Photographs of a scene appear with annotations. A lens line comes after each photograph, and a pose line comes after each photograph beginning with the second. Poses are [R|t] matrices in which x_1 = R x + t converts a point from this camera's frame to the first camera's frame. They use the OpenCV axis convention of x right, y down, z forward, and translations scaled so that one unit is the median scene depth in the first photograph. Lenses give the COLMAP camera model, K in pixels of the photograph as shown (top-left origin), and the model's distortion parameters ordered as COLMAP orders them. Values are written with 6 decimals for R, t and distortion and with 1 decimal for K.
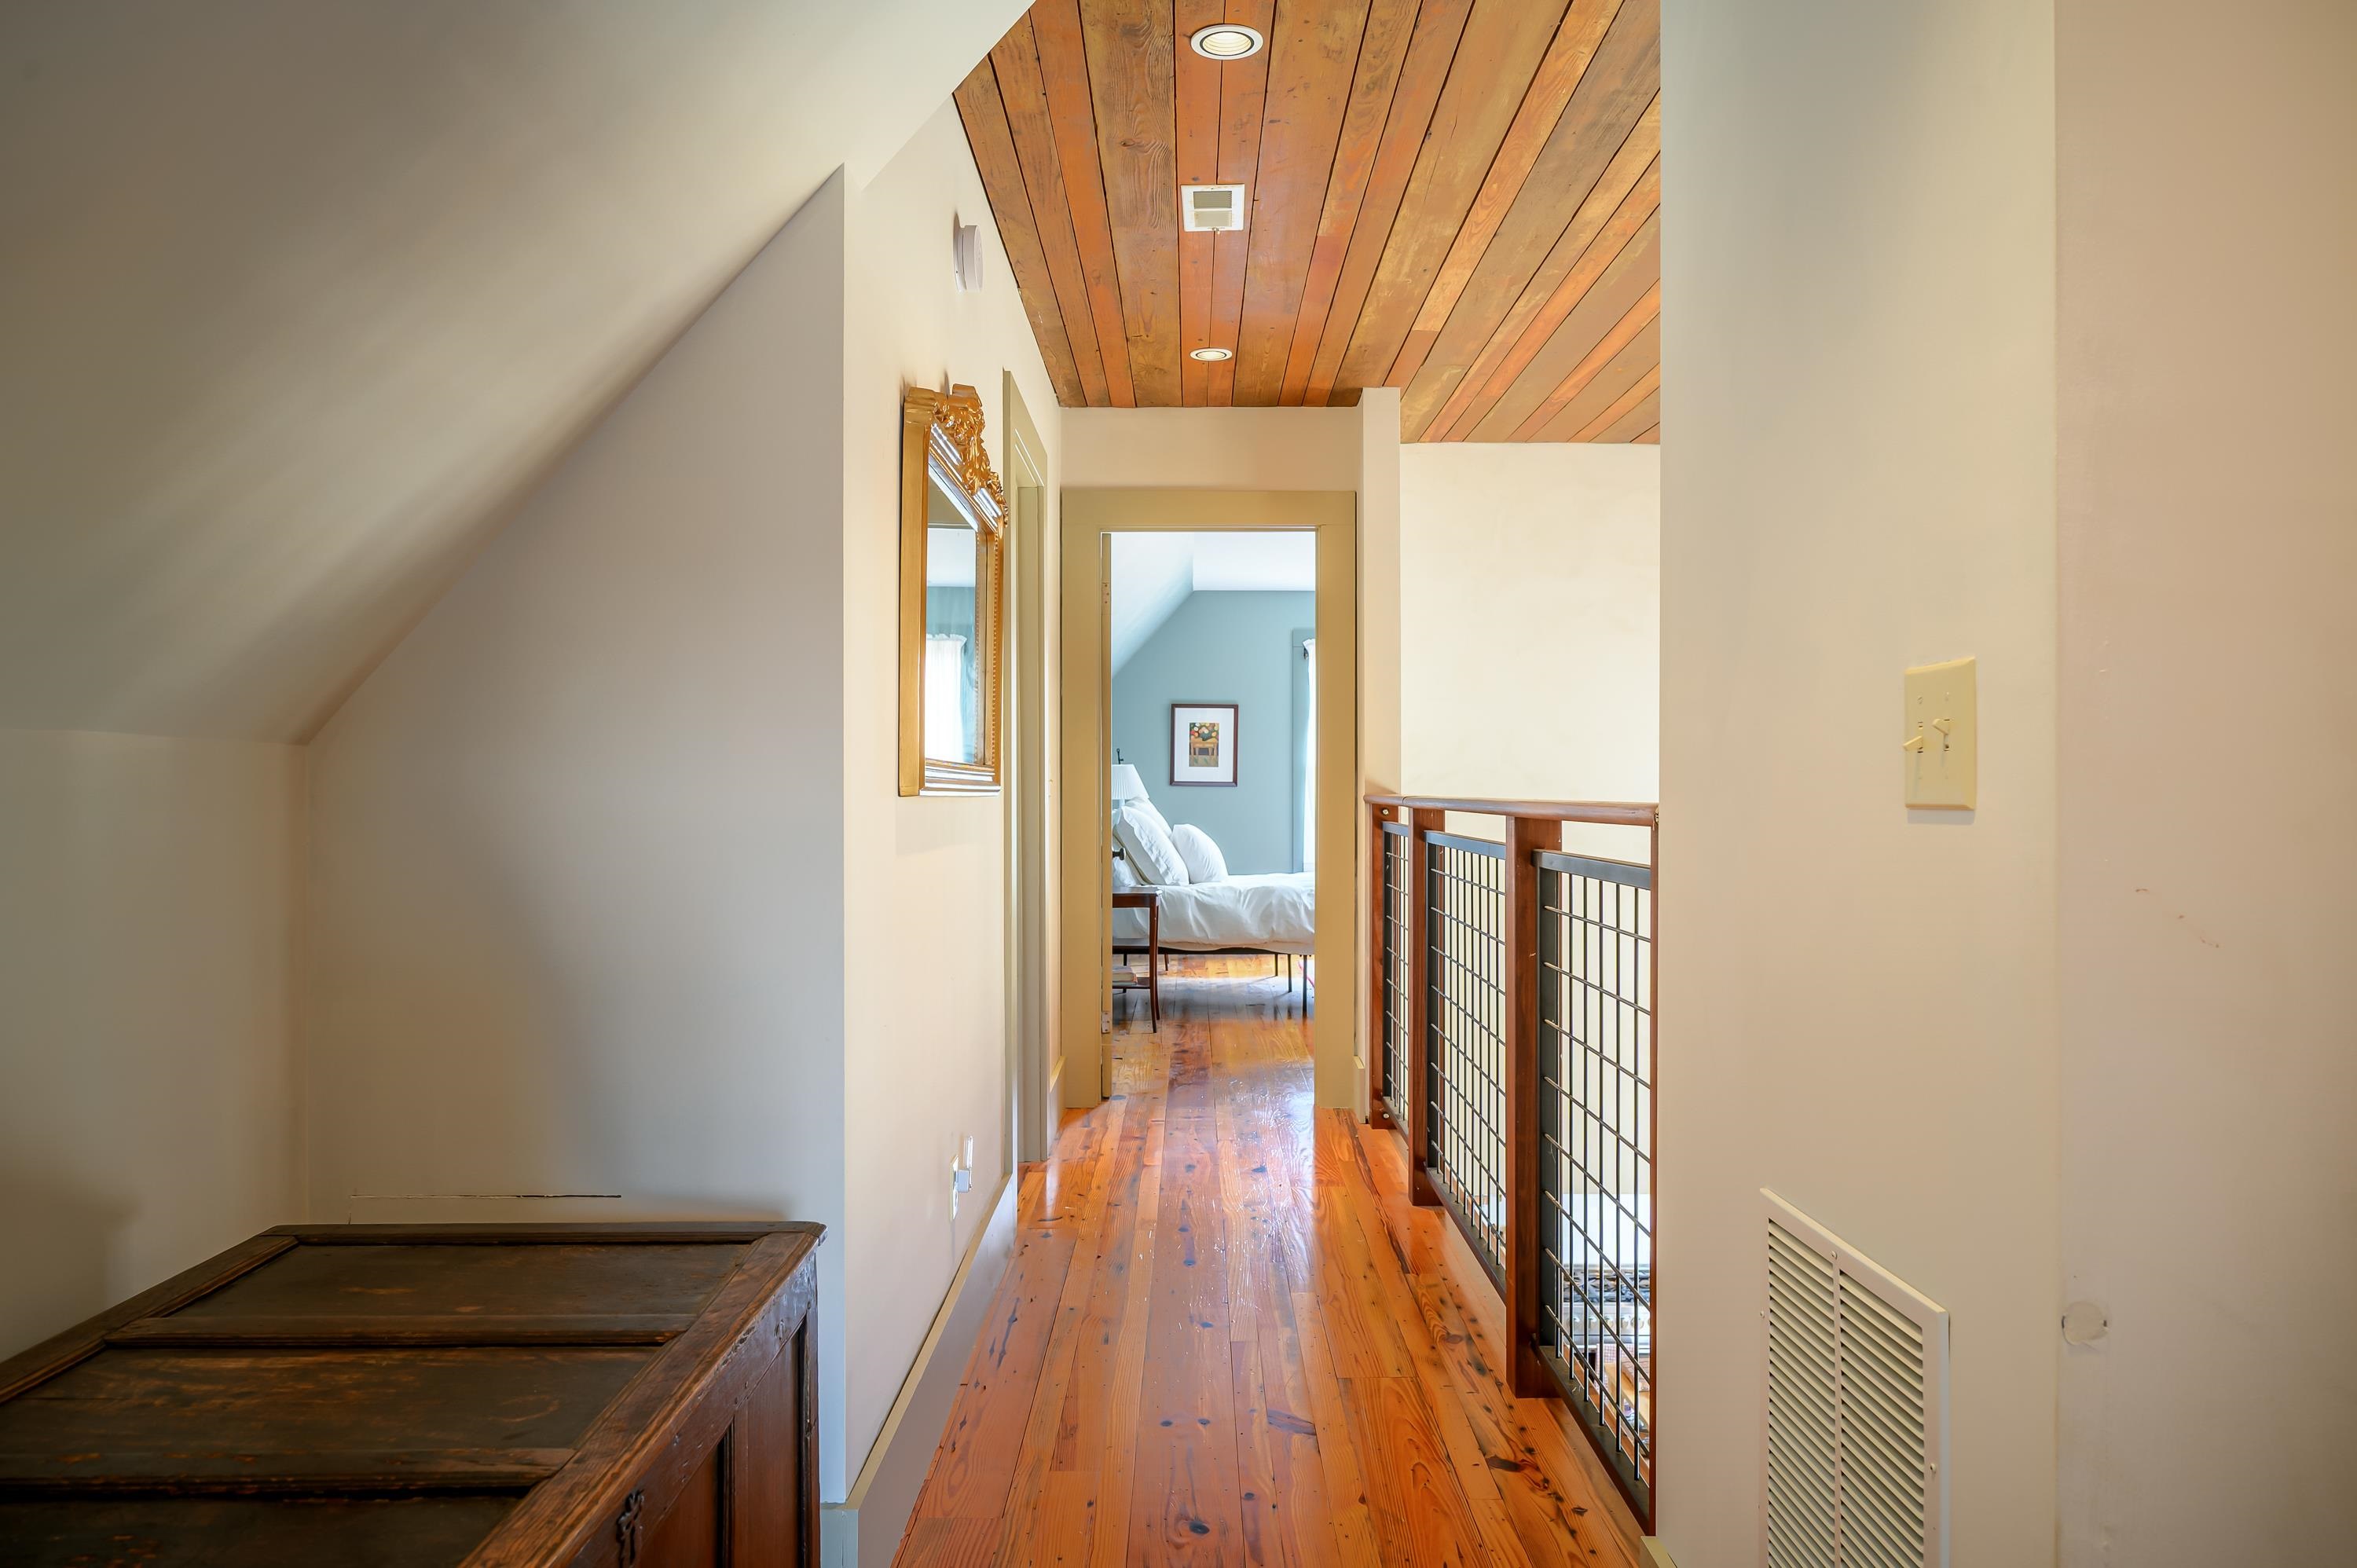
lens RADIAL K [[1560.2, 0, 1179.8], [0, 1560.2, 783.0], [0, 0, 1]] dist [0.001713, 0.000052]
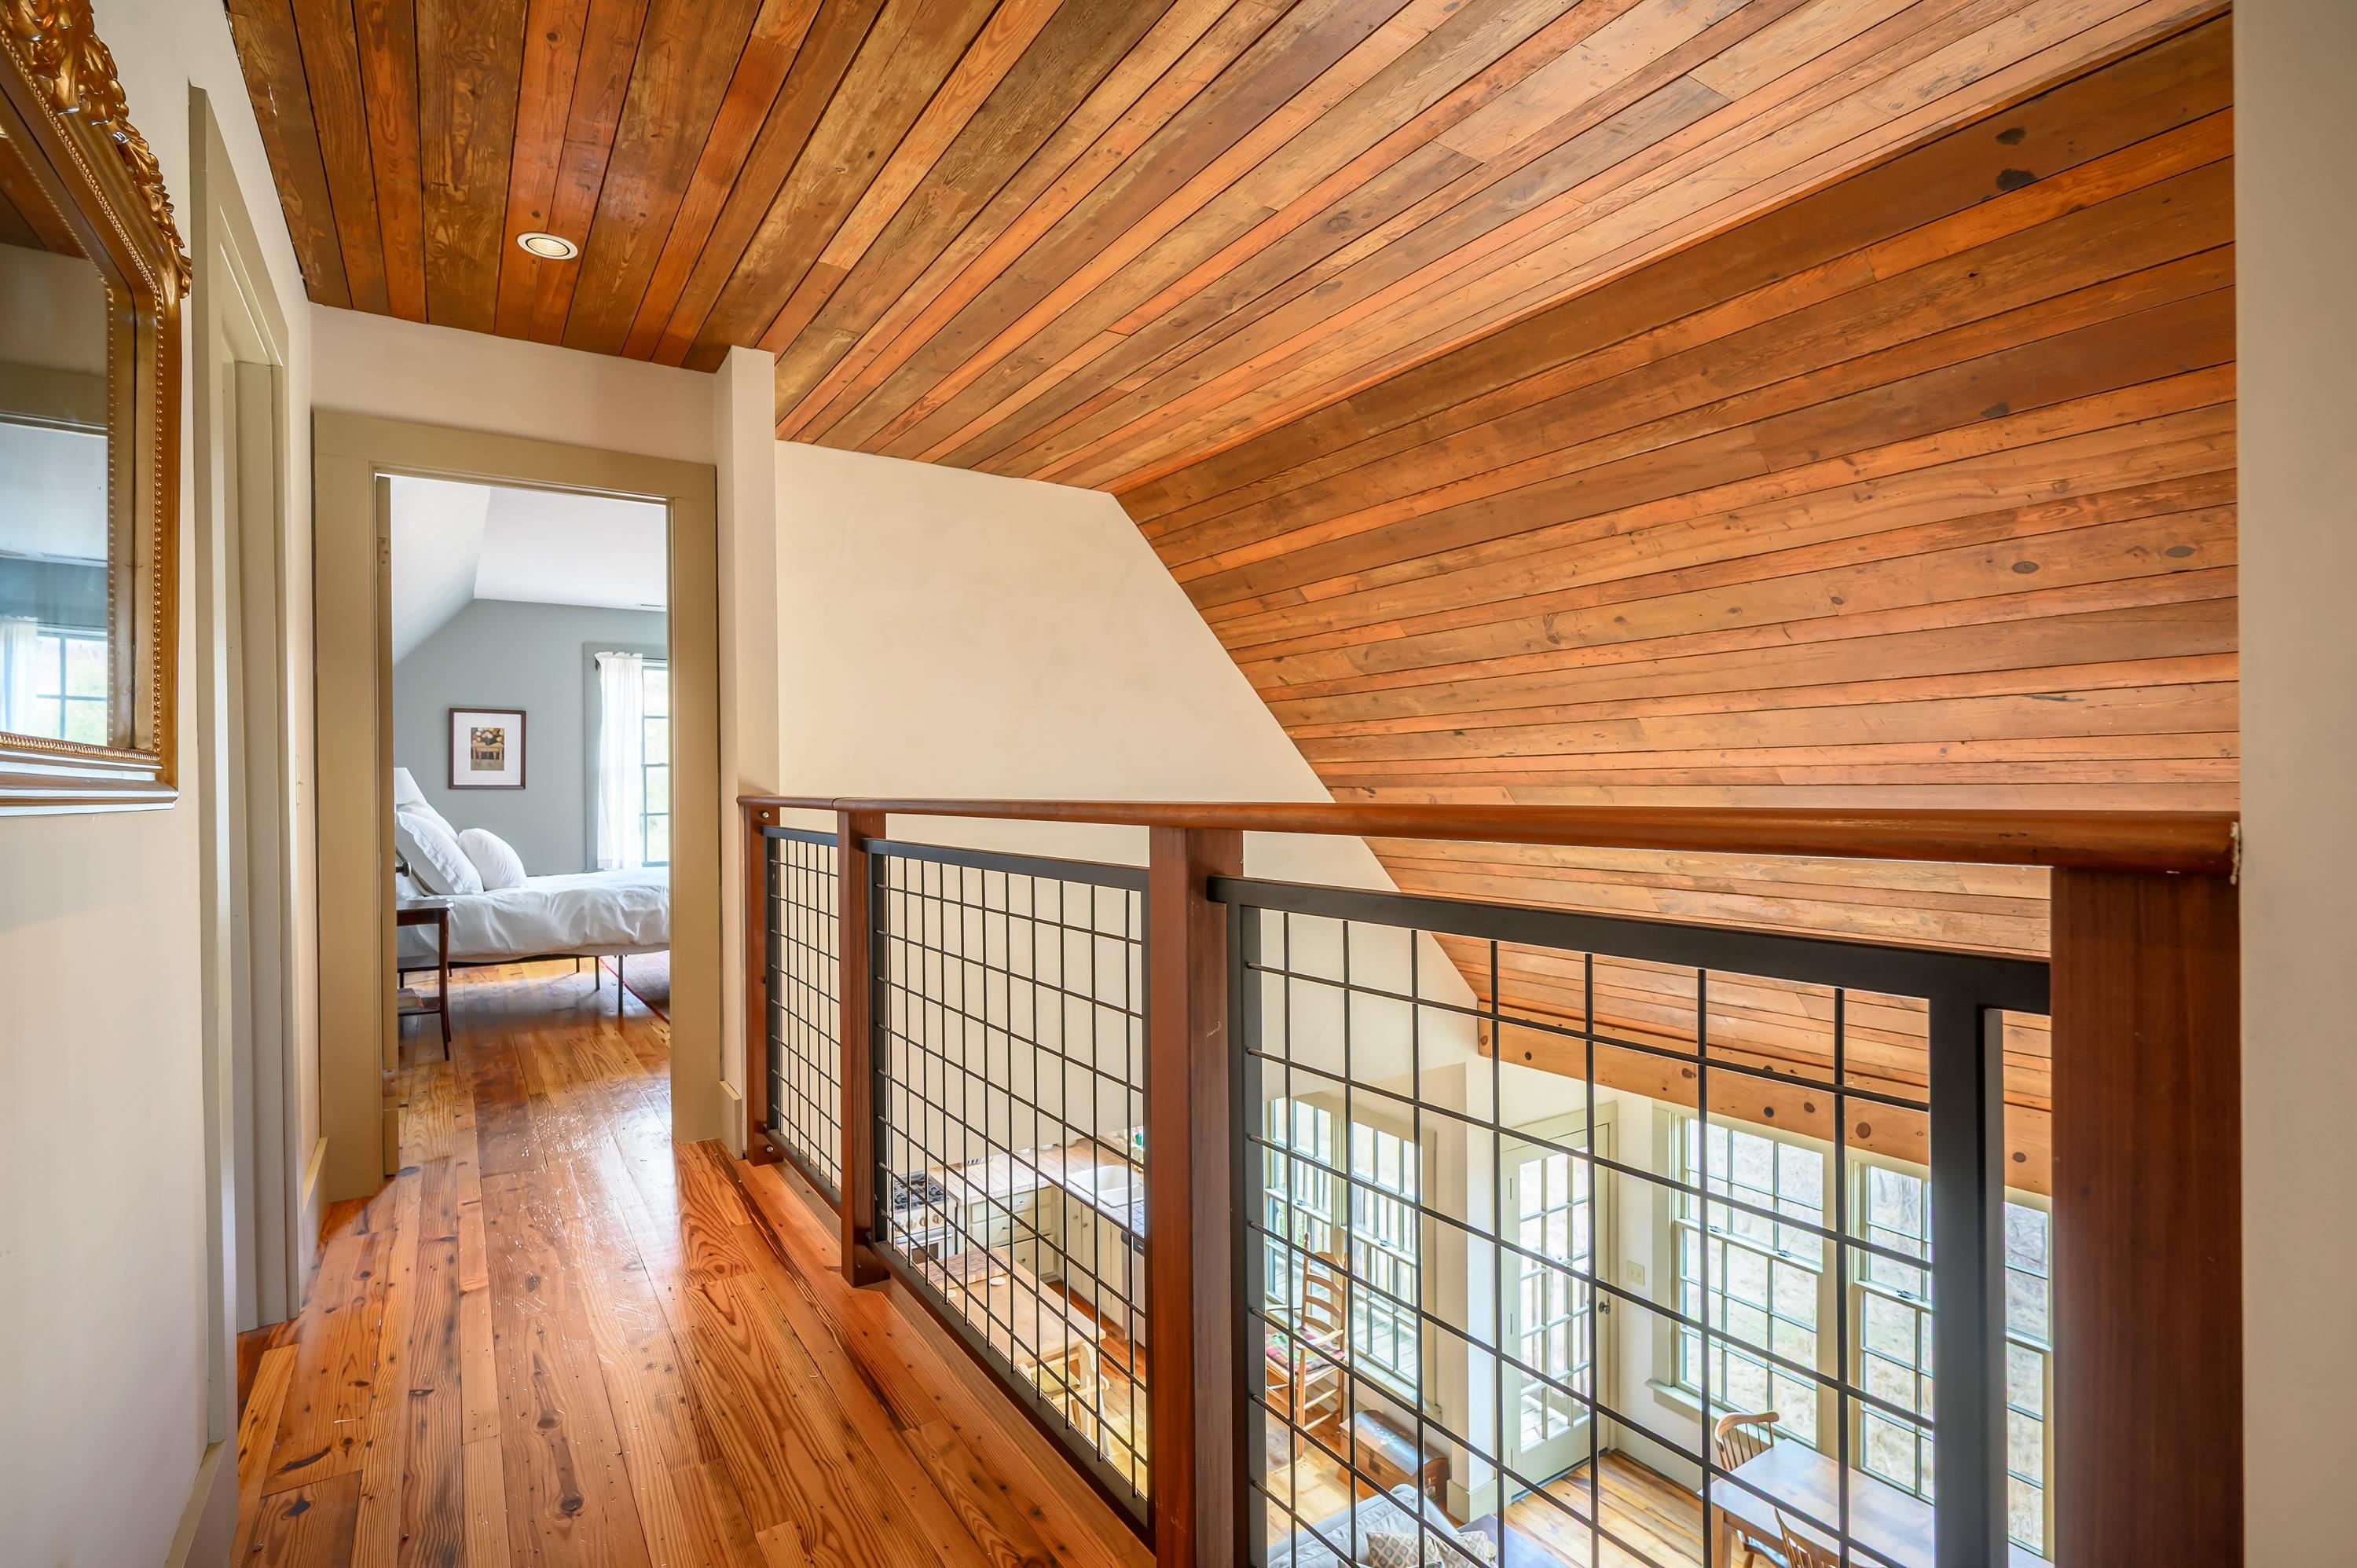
lens RADIAL K [[1121.4, 0, 1179.8], [0, 1121.4, 776.2], [0, 0, 1]] dist [-0.002242, -0.001035]
pose [[0.834679, -0.009782, 0.550650, -0.023107], [0.012444, 0.999922, -0.001100, -0.000038], [-0.550596, 0.007770, 0.834735, 0.286570]]
